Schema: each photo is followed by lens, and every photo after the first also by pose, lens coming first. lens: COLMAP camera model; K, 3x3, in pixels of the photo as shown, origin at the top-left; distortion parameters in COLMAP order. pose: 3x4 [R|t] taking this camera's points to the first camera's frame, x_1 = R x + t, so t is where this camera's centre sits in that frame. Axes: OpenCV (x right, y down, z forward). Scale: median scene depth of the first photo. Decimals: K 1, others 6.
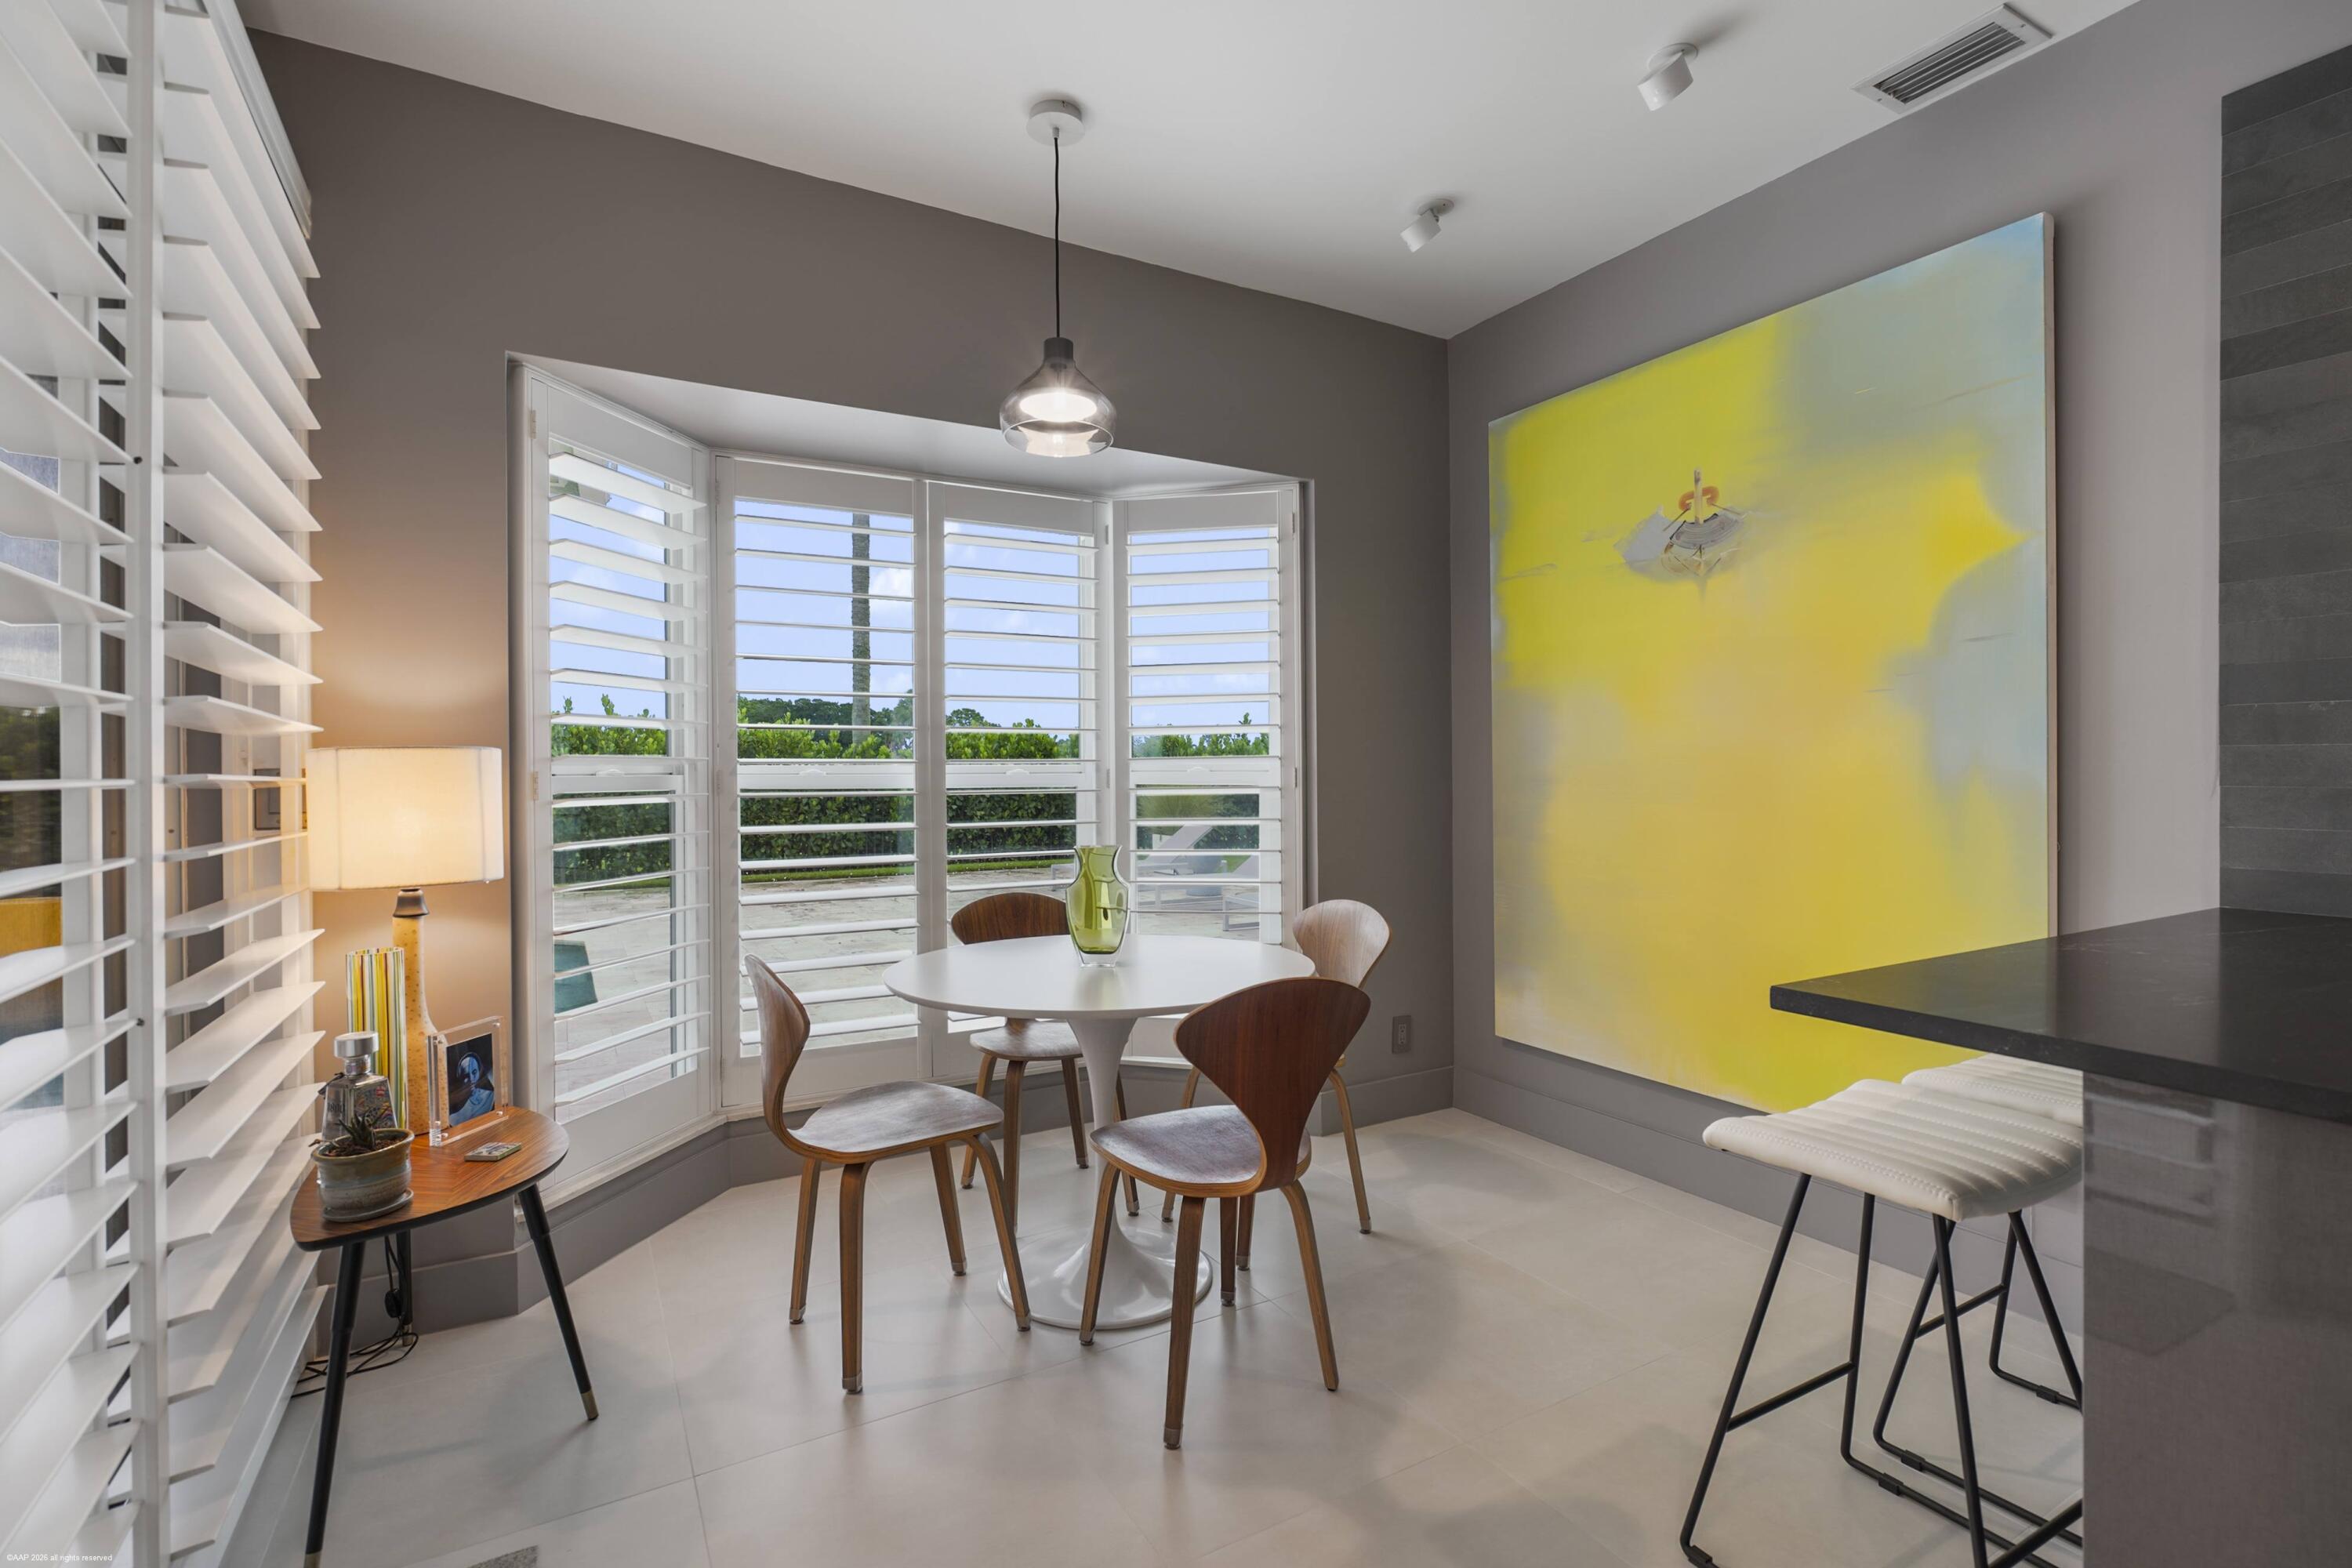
lens RADIAL K [[1090.1, 0, 1171.4], [0, 1090.1, 774.1], [0, 0, 1]] dist [0.001003, 0.000180]
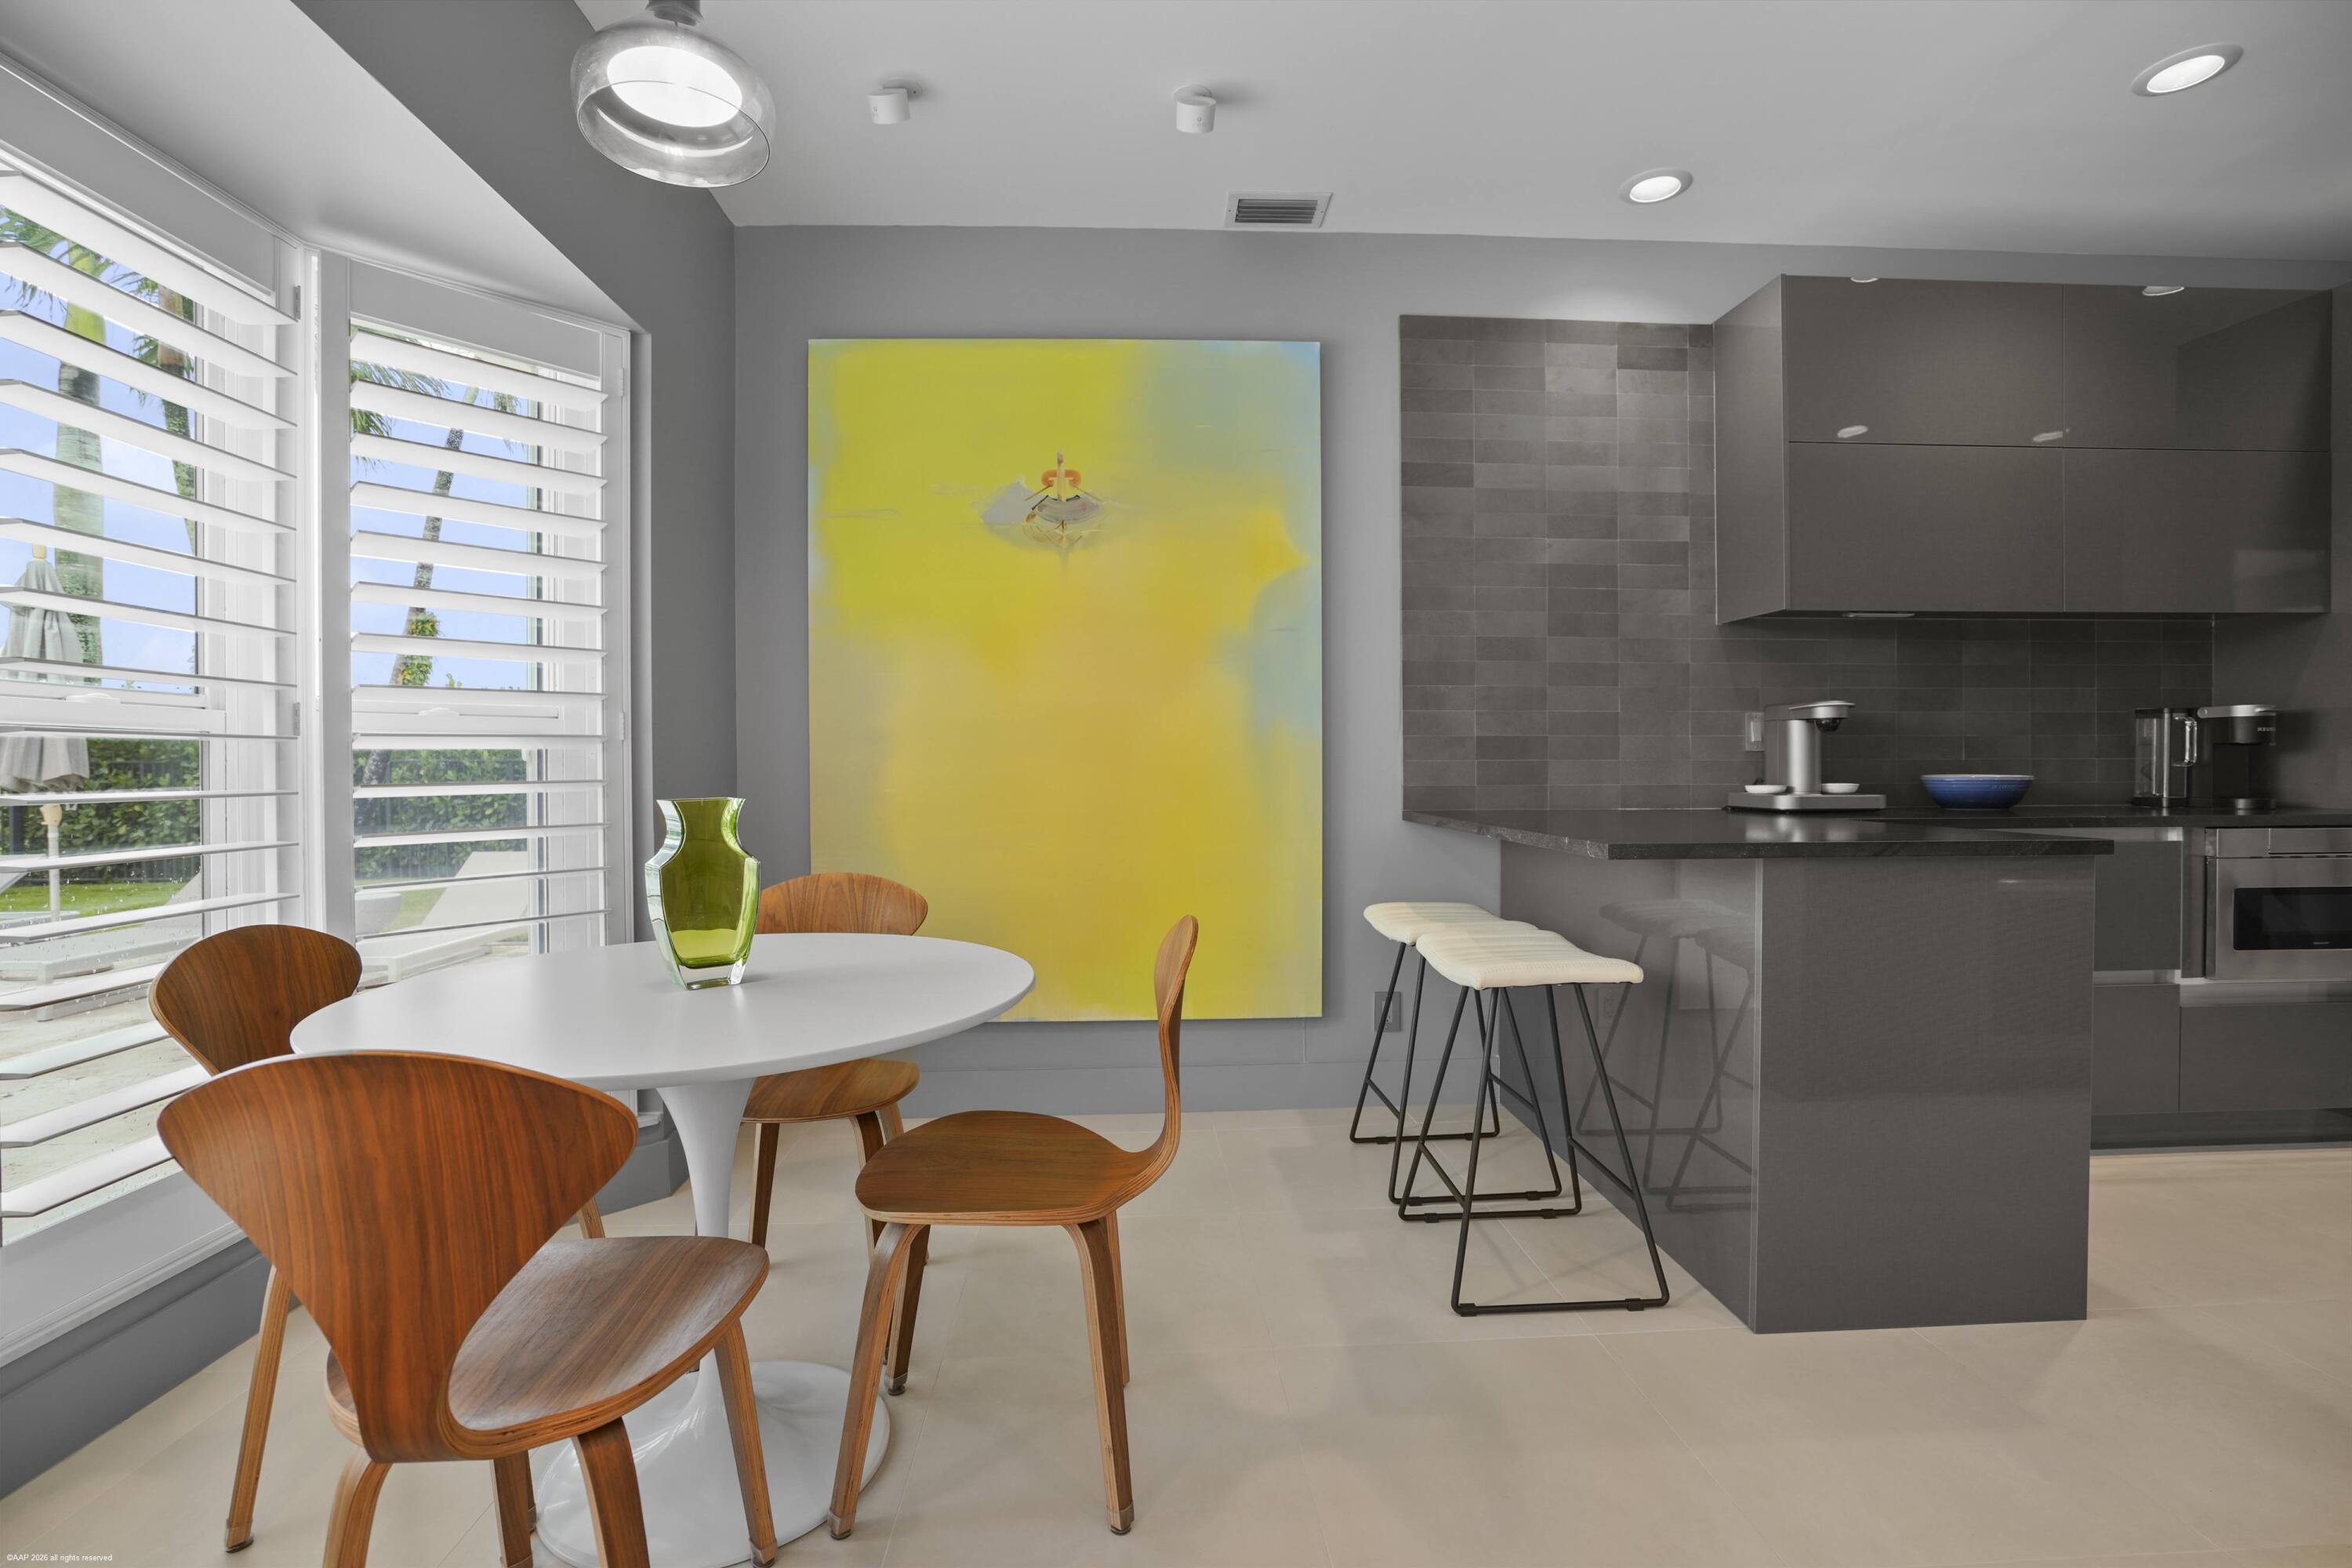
lens RADIAL K [[1089.1, 0, 1177.7], [0, 1089.1, 760.8], [0, 0, 1]] dist [-0.044928, 0.016818]
pose [[0.448971, 0.000977, 0.893546, -0.454166], [0.003435, 0.999990, -0.002819, 0.037462], [-0.893540, 0.004335, 0.448963, 0.410662]]
